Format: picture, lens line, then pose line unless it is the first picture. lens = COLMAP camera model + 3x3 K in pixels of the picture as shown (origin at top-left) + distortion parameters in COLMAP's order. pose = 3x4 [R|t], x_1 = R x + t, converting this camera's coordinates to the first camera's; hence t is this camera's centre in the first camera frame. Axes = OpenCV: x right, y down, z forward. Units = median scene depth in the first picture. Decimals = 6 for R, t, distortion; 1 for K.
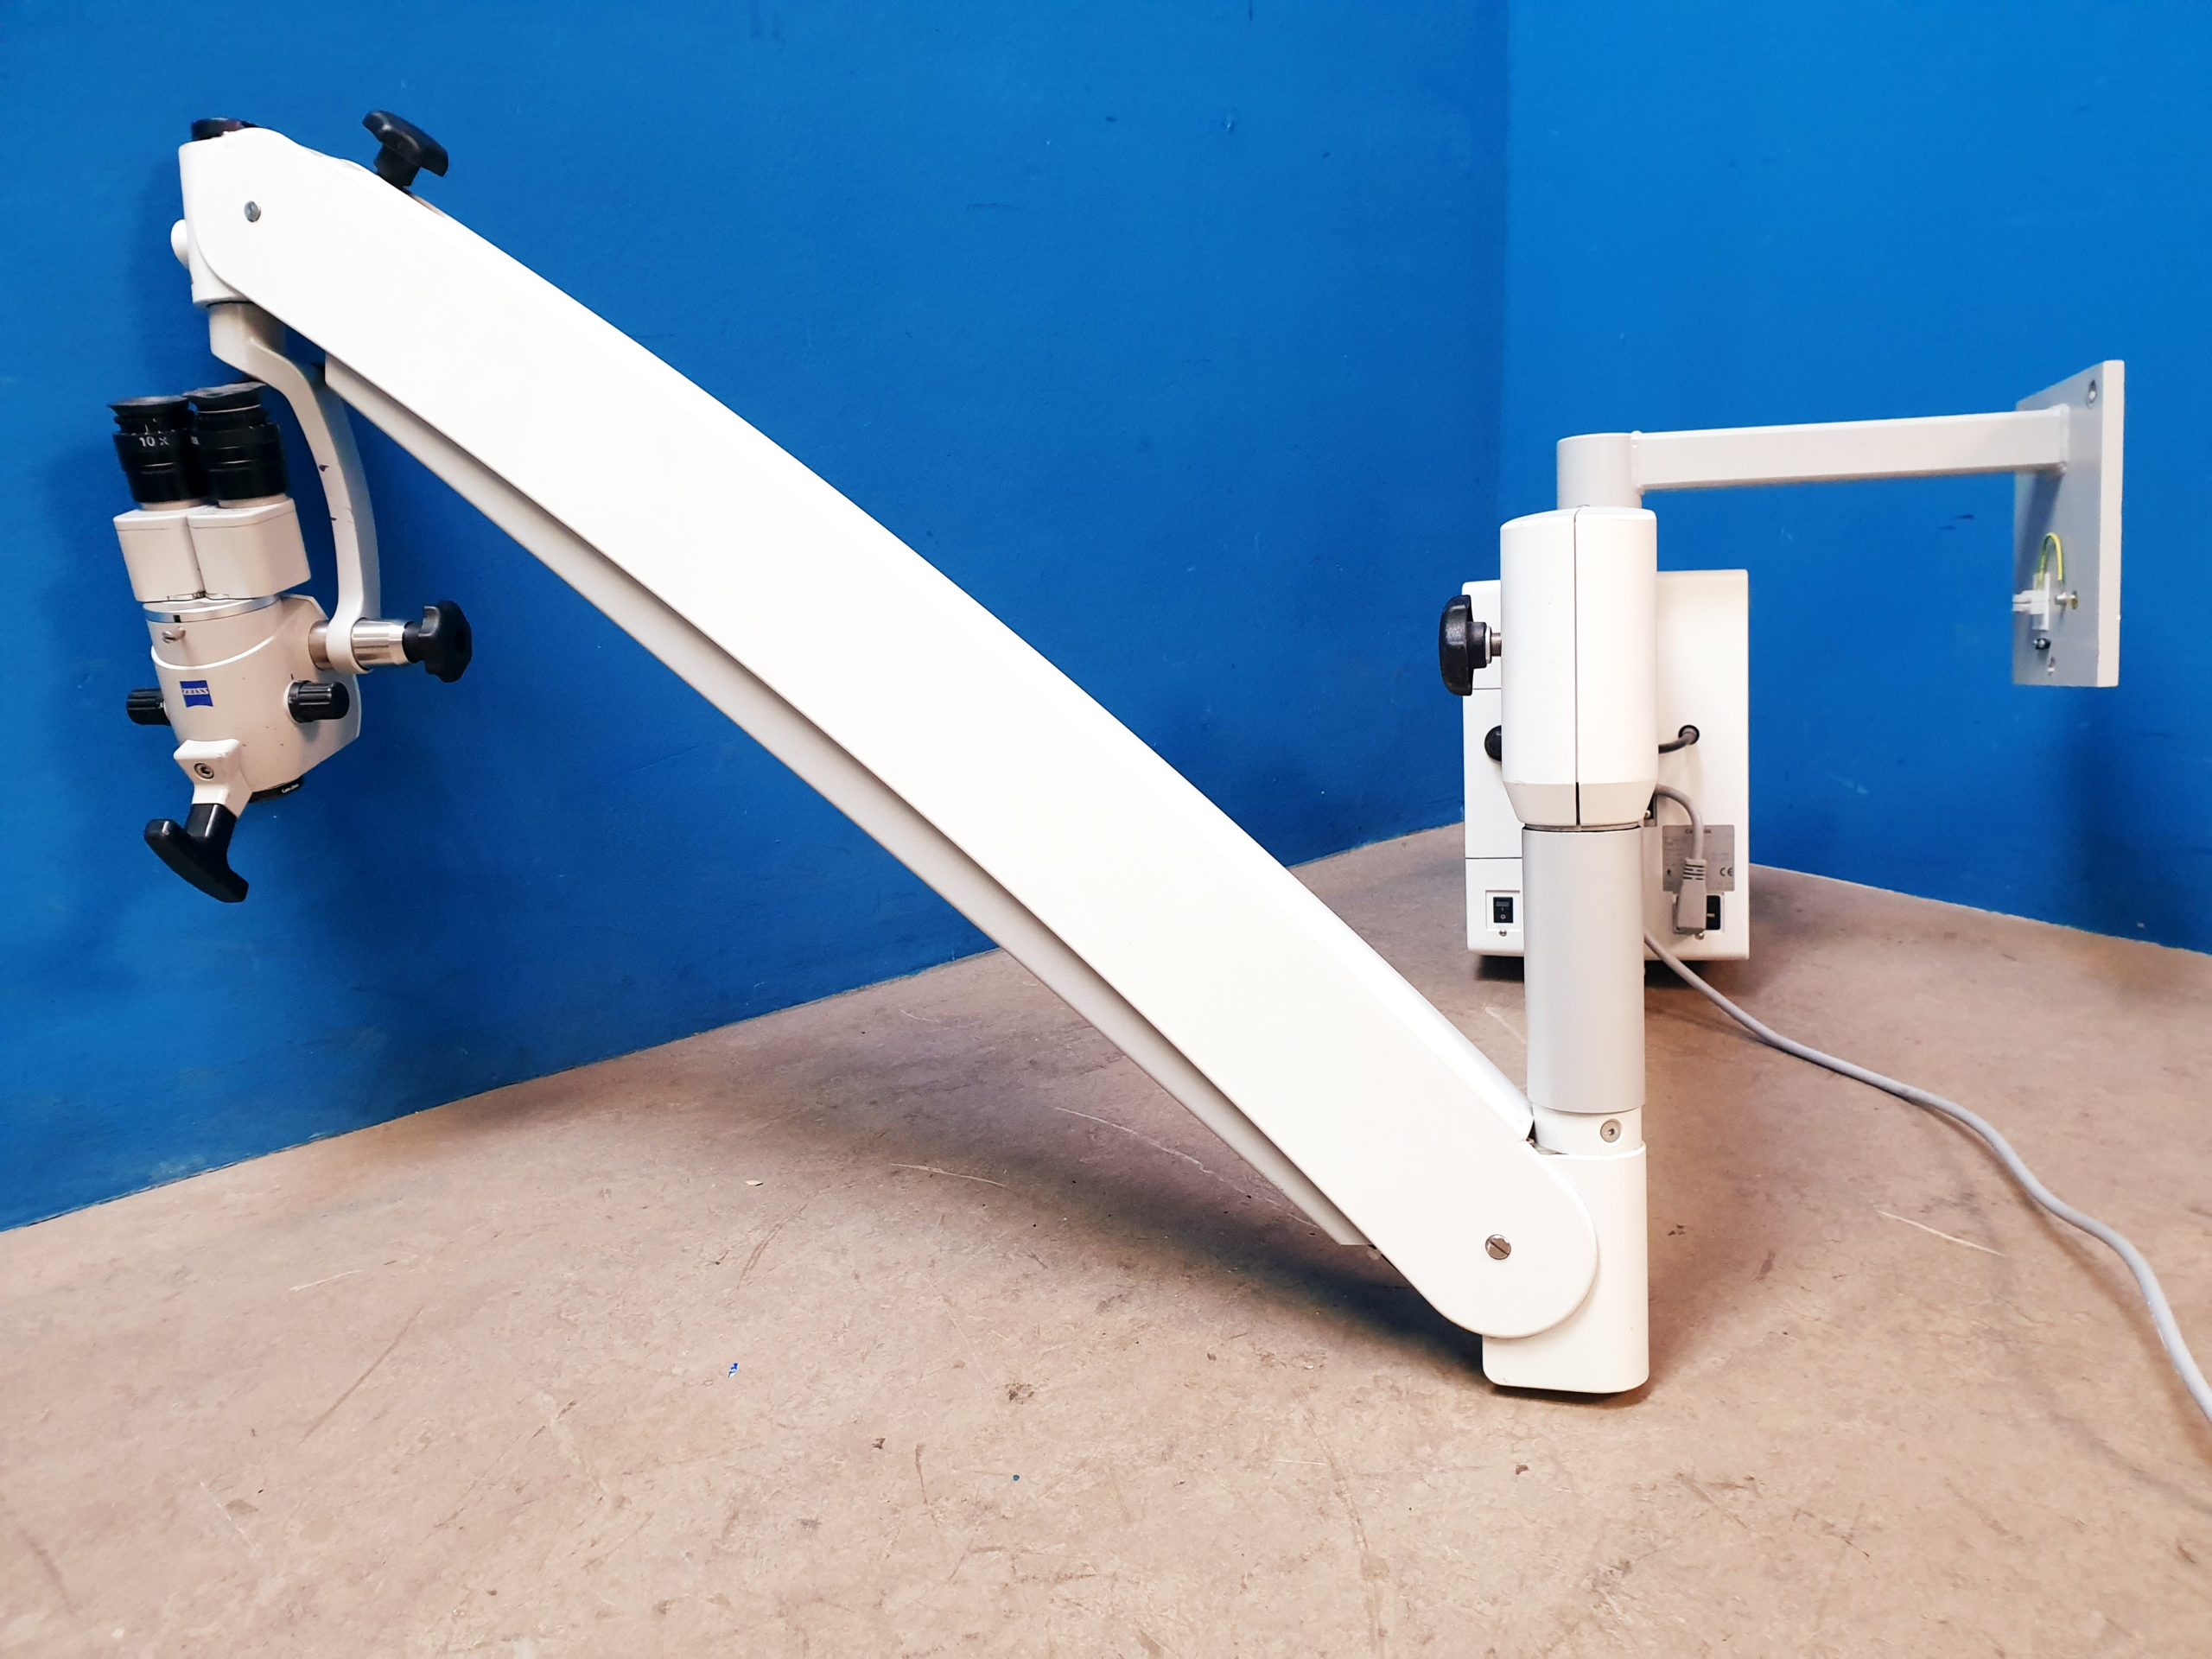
lens RADIAL K [[1681.5, 0, 1106.0], [0, 1681.5, 829.5], [0, 0, 1]] dist [-0.000796, -0.004833]
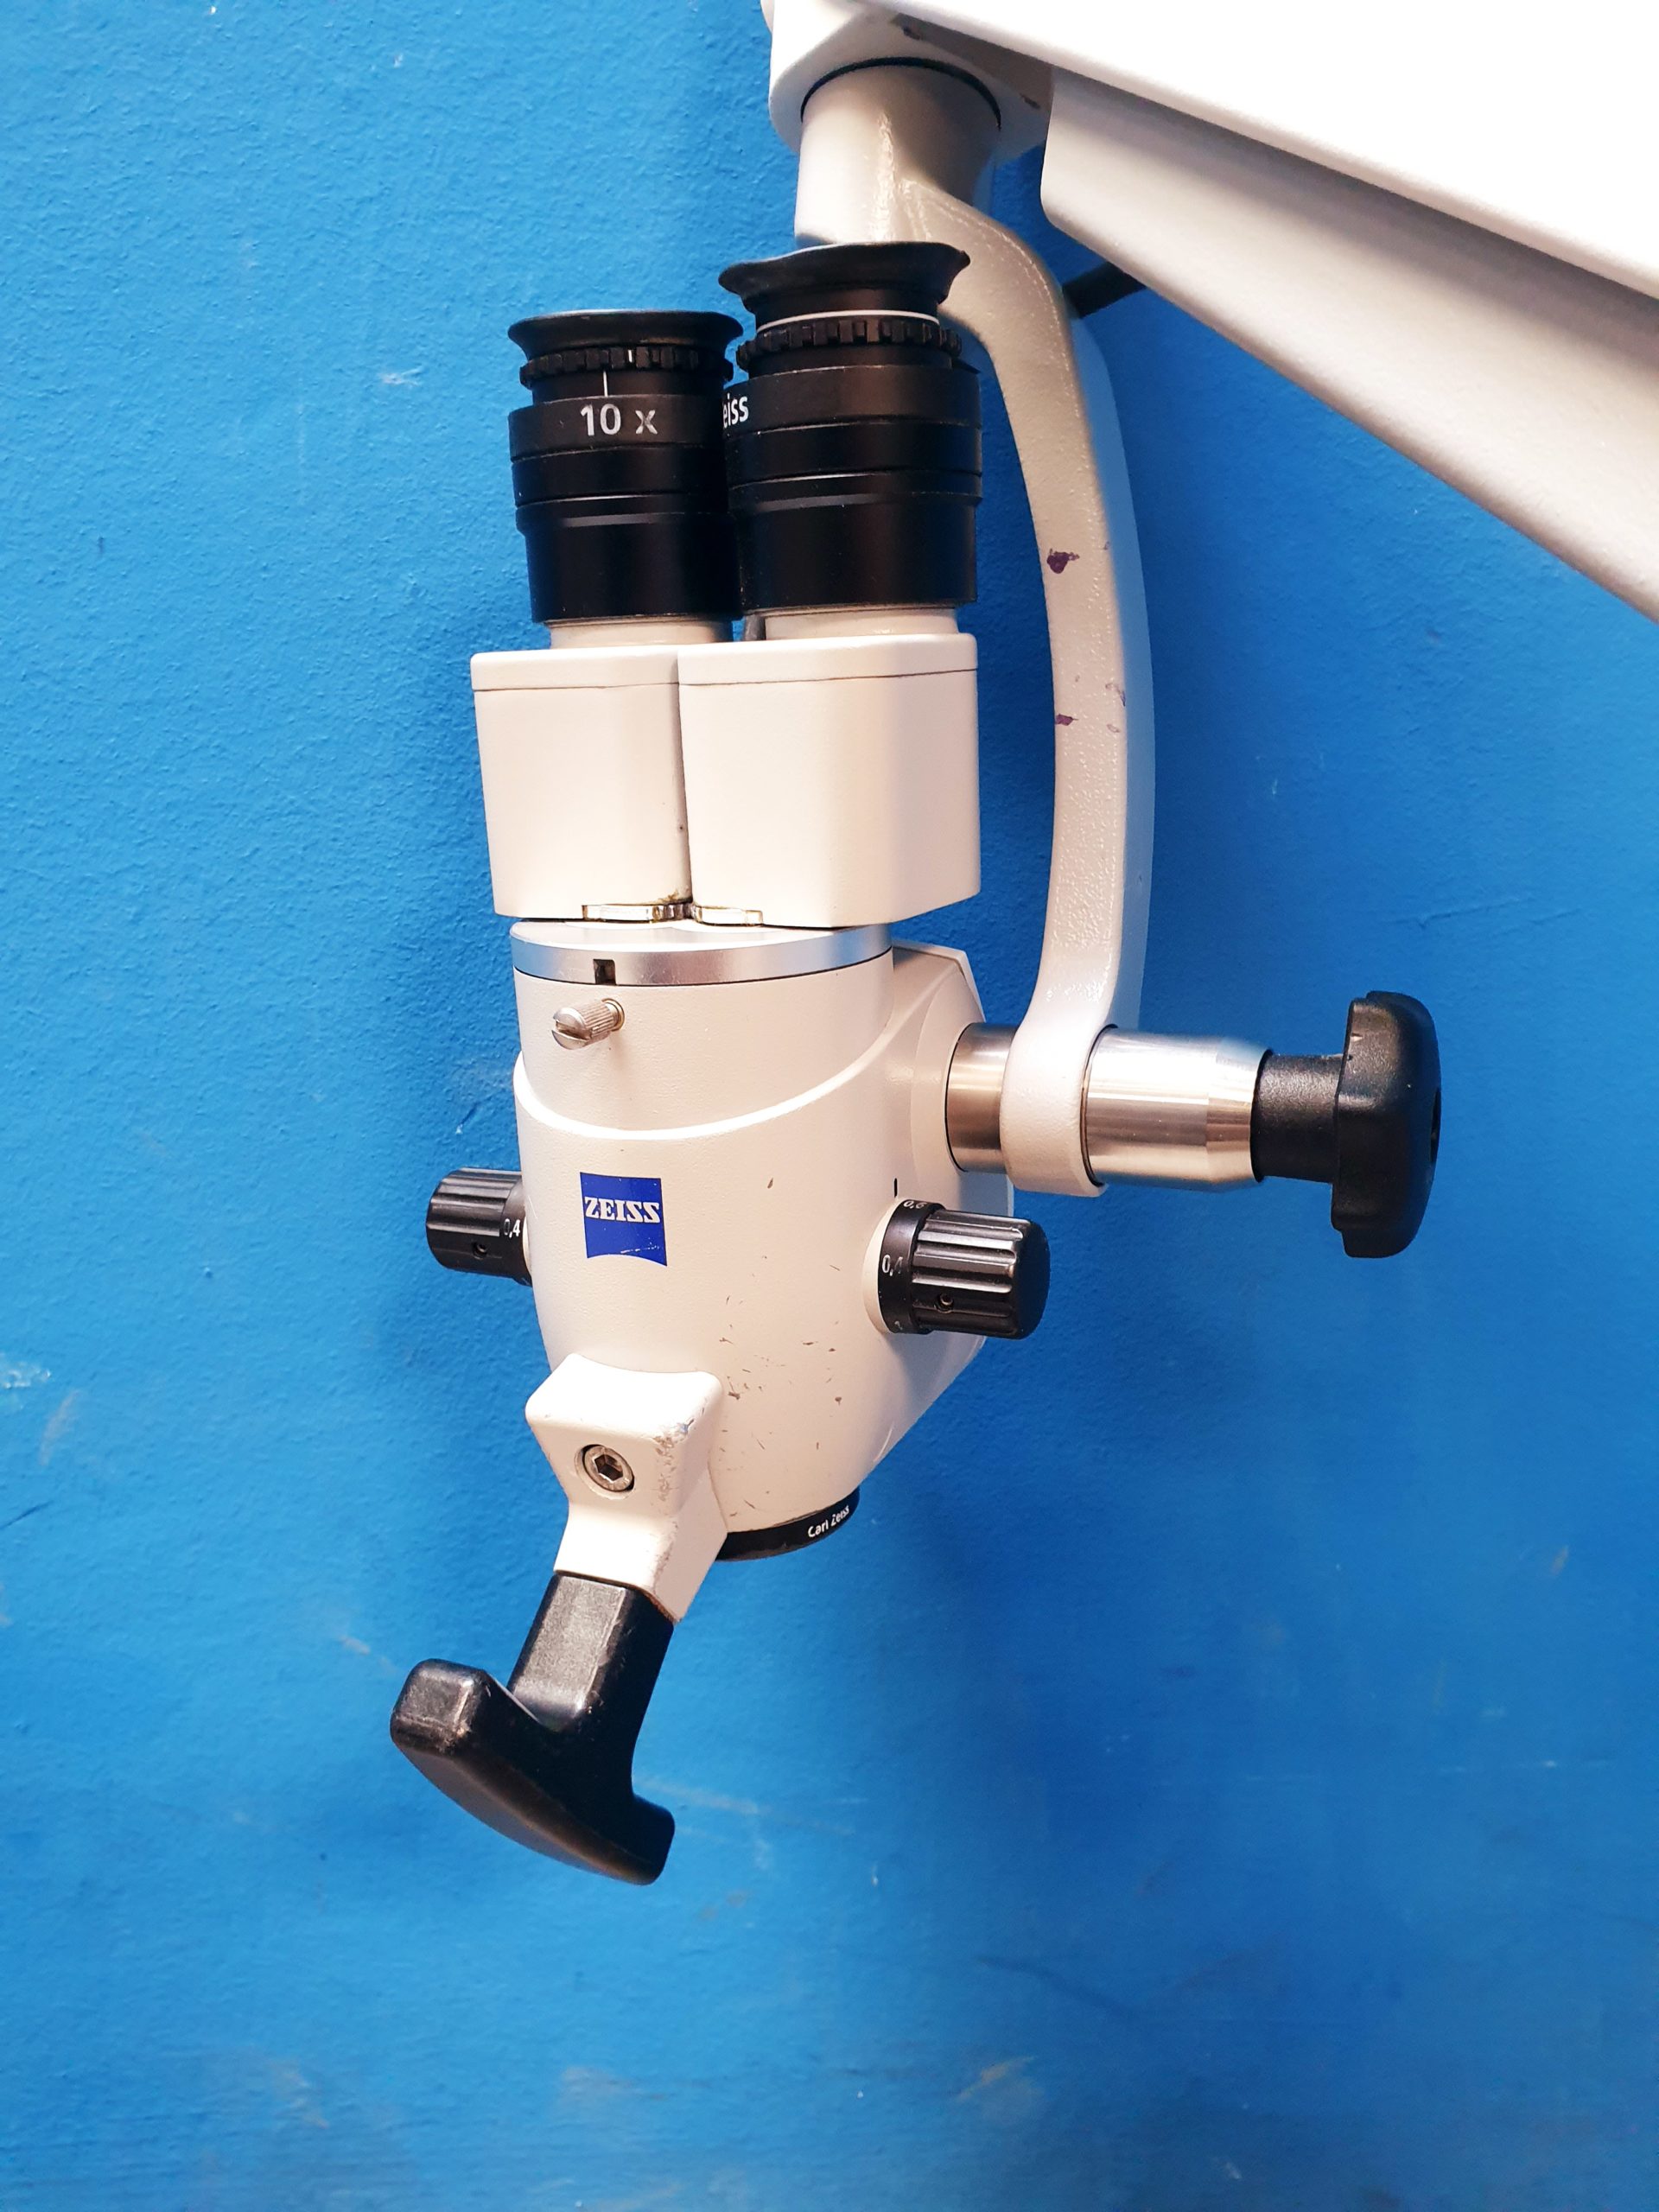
lens RADIAL K [[1681.5, 0, 829.5], [0, 1681.5, 1106.0], [0, 0, 1]] dist [-0.000796, -0.004833]
pose [[0.943101, 0.104419, -0.315685, -0.404406], [-0.135205, 0.987807, -0.077186, -0.081260], [0.303776, 0.115477, 0.945719, 0.707718]]
